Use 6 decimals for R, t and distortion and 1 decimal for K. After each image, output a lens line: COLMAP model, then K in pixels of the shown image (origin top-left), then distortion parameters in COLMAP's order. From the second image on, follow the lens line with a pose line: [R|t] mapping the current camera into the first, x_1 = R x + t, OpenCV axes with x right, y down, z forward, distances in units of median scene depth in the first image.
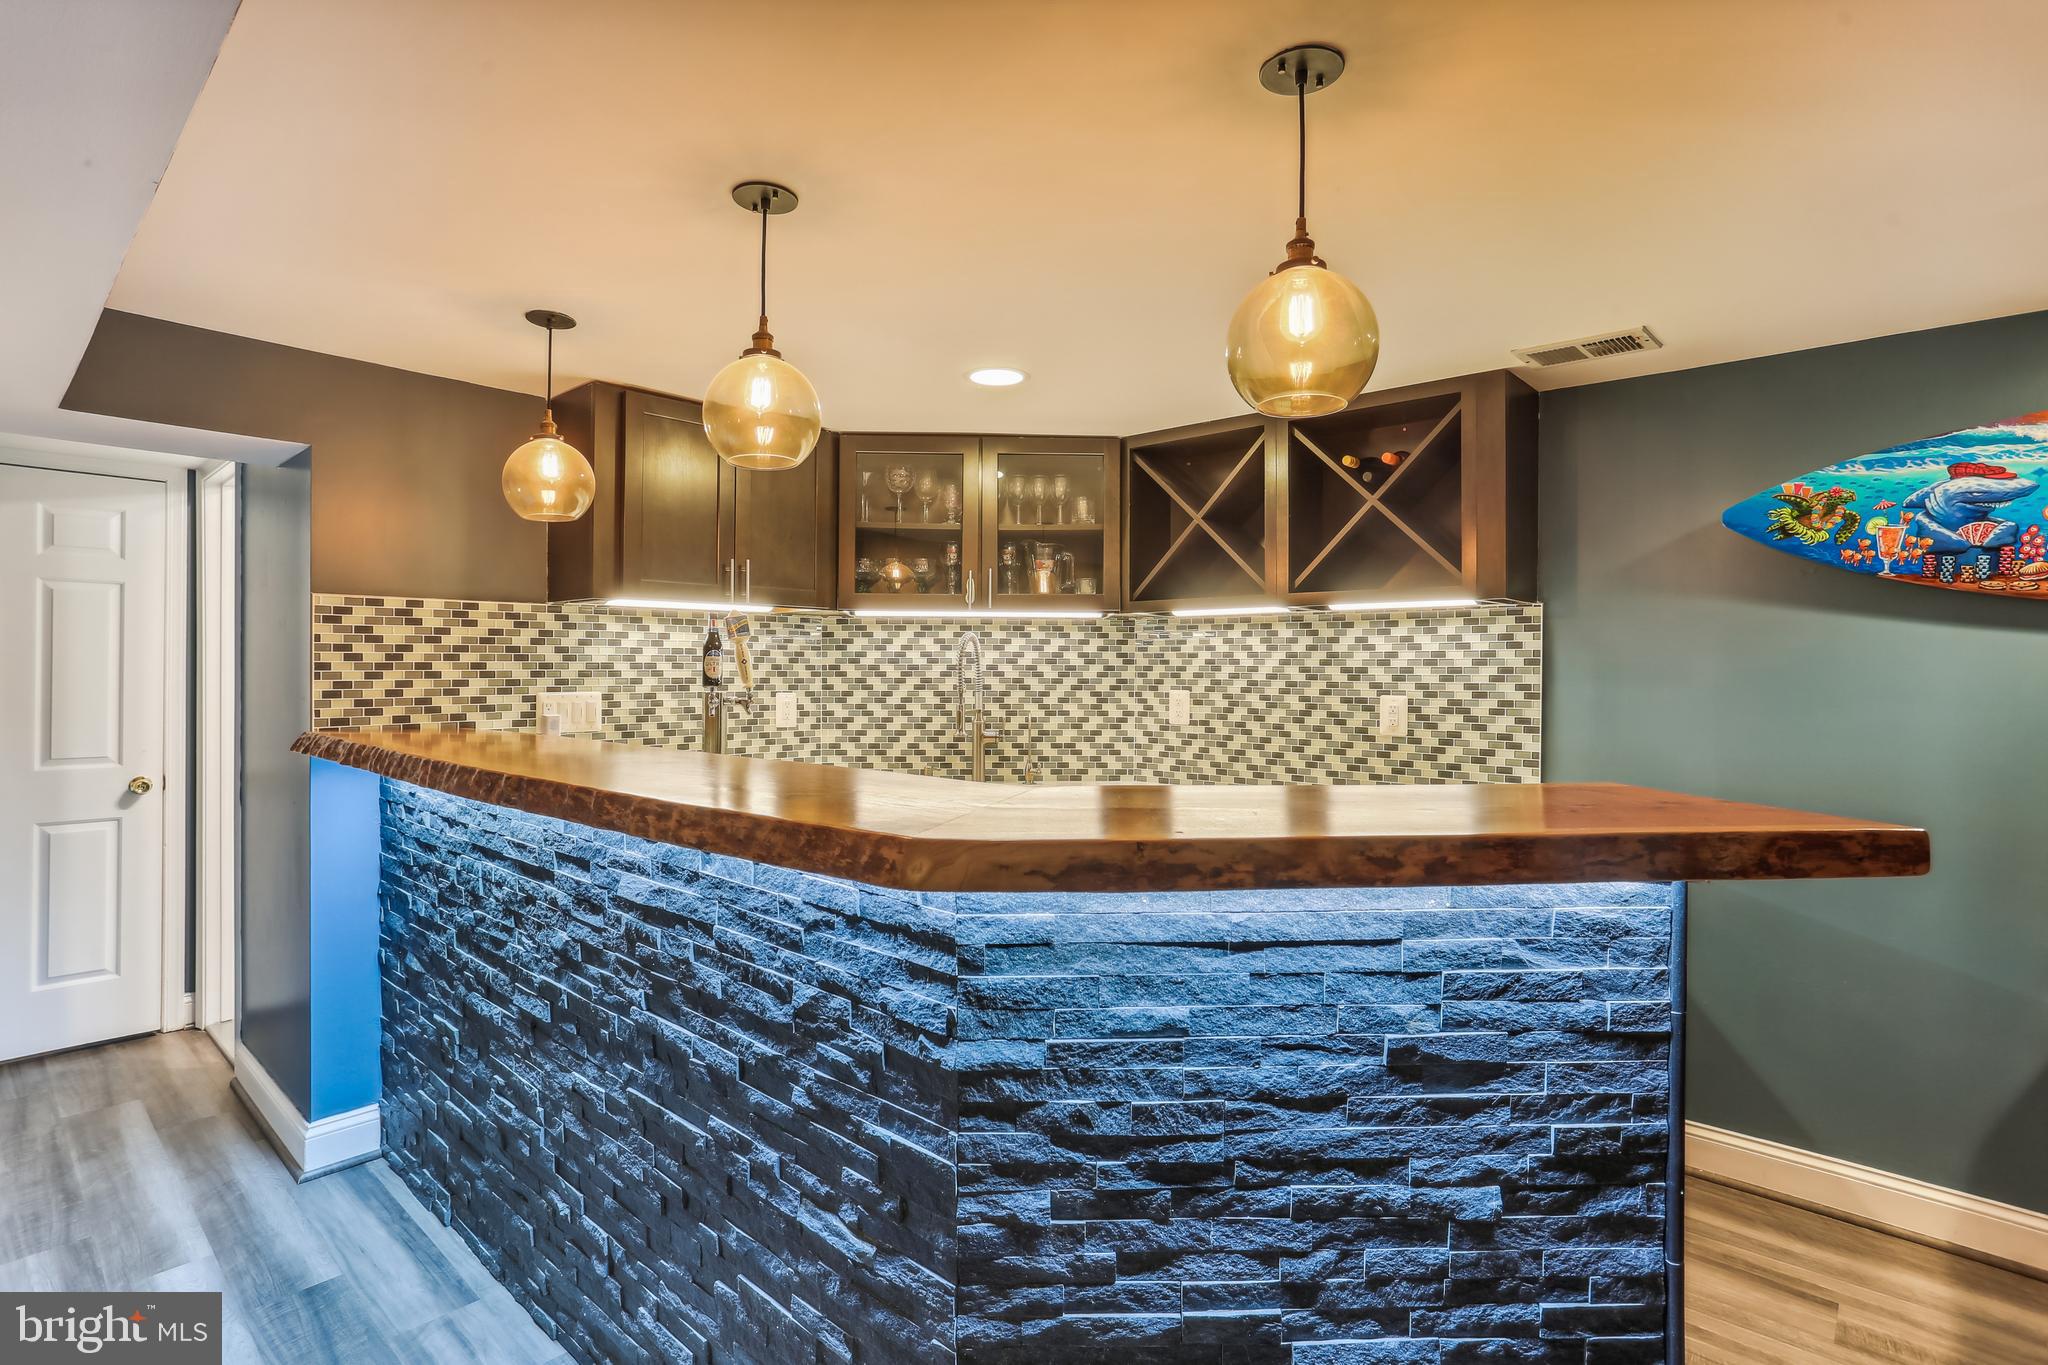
lens RADIAL K [[1003.8, 0, 1002.0], [0, 1003.8, 667.0], [0, 0, 1]] dist [-0.058127, 0.037901]
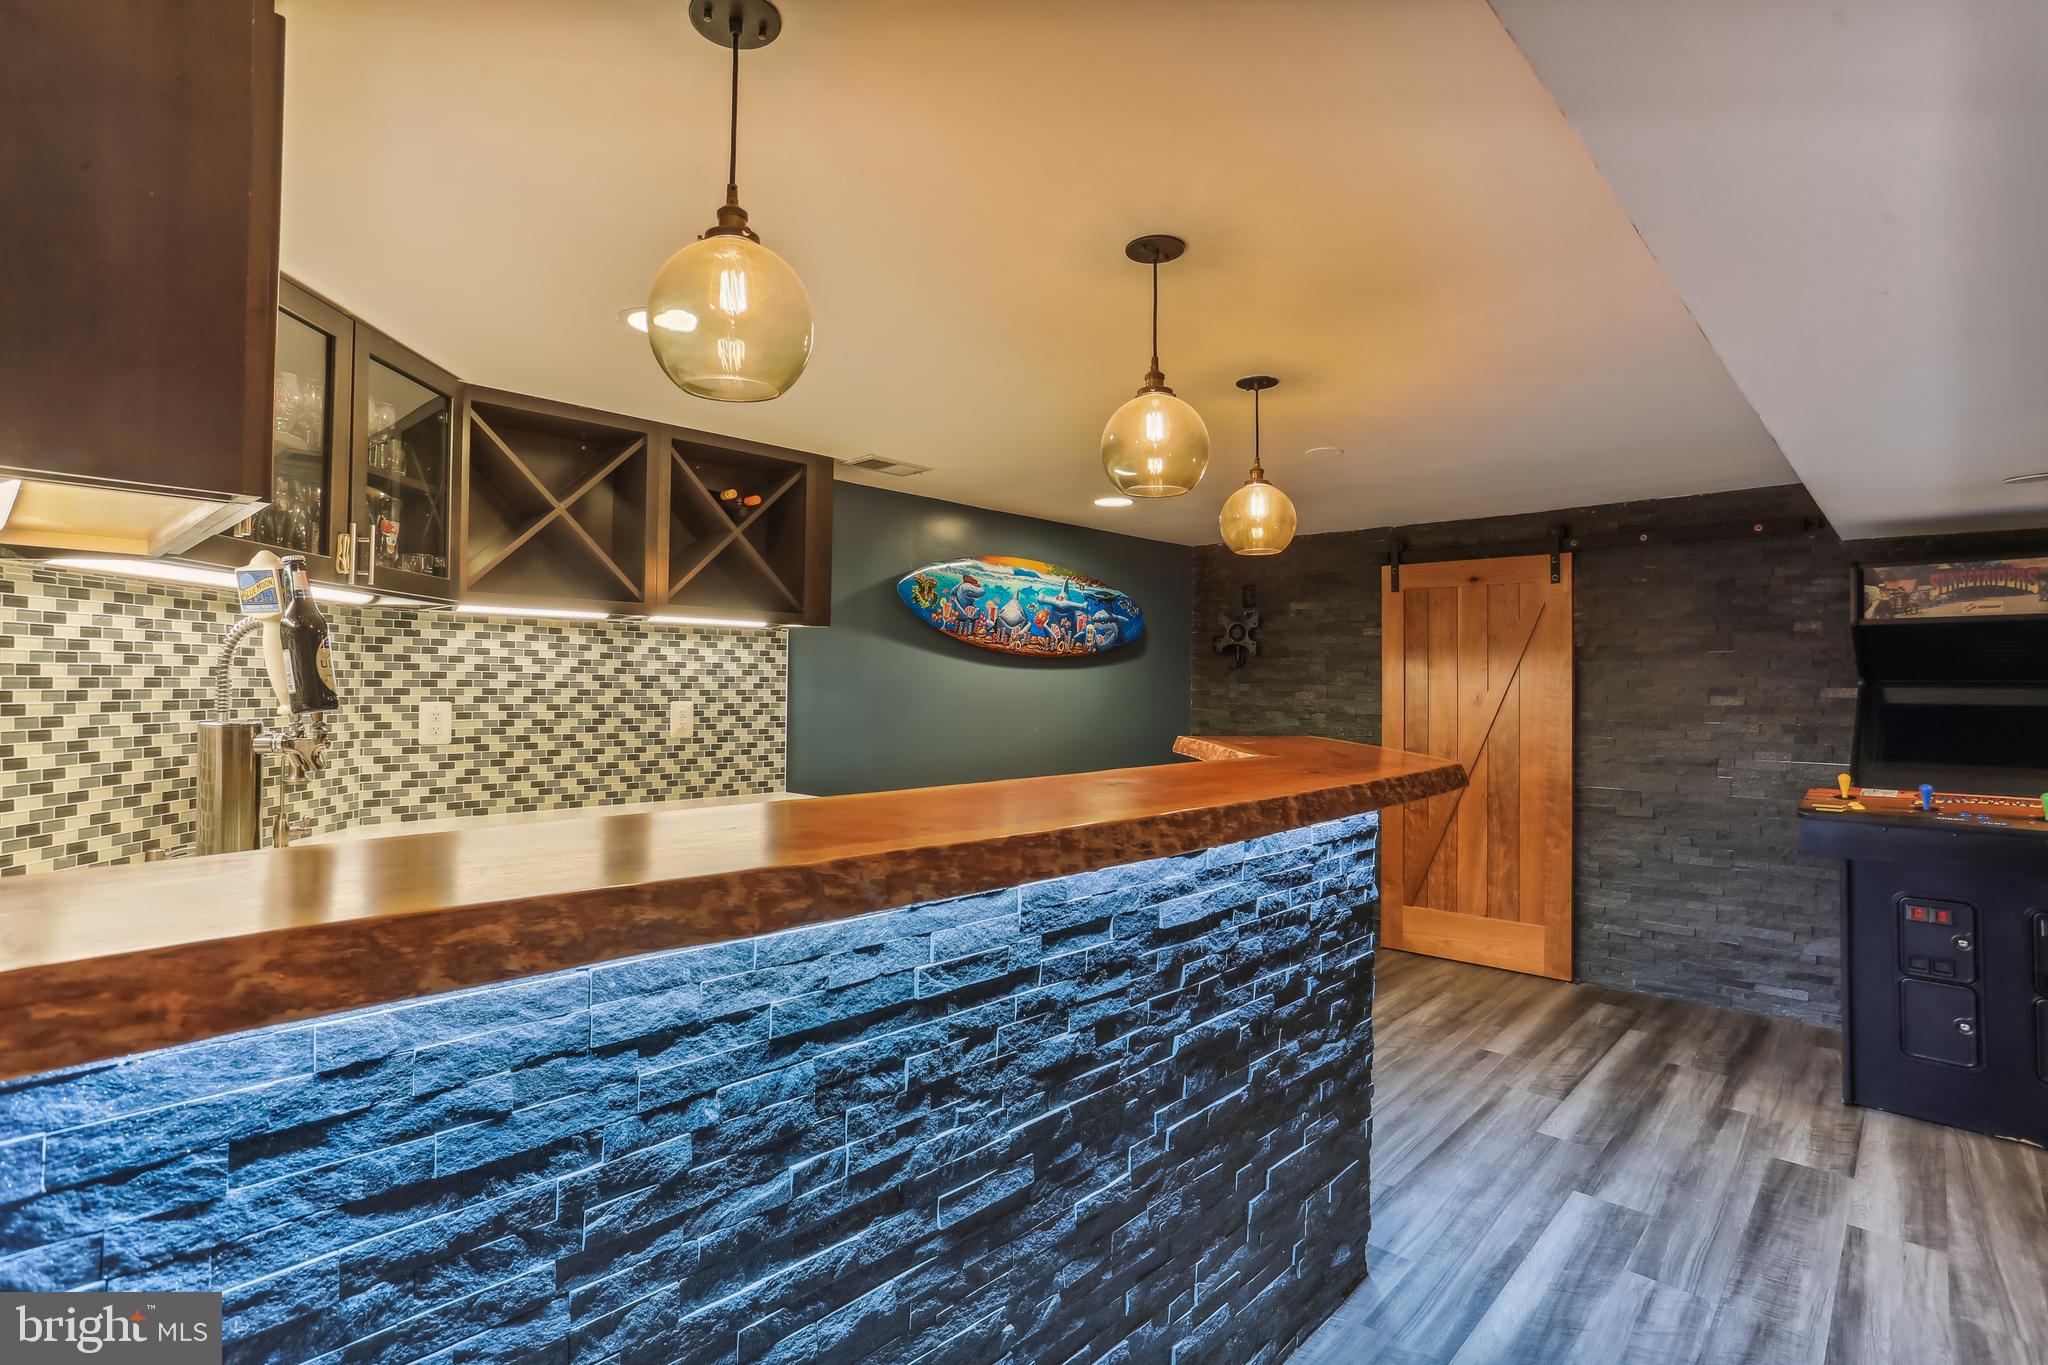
lens RADIAL K [[1003.8, 0, 1002.0], [0, 1003.8, 667.0], [0, 0, 1]] dist [-0.058127, 0.037901]
pose [[0.020678, 0.012850, 0.999704, -0.703393], [-0.010883, 0.999861, -0.012627, 0.000244], [-0.999727, -0.010618, 0.020815, 0.605235]]
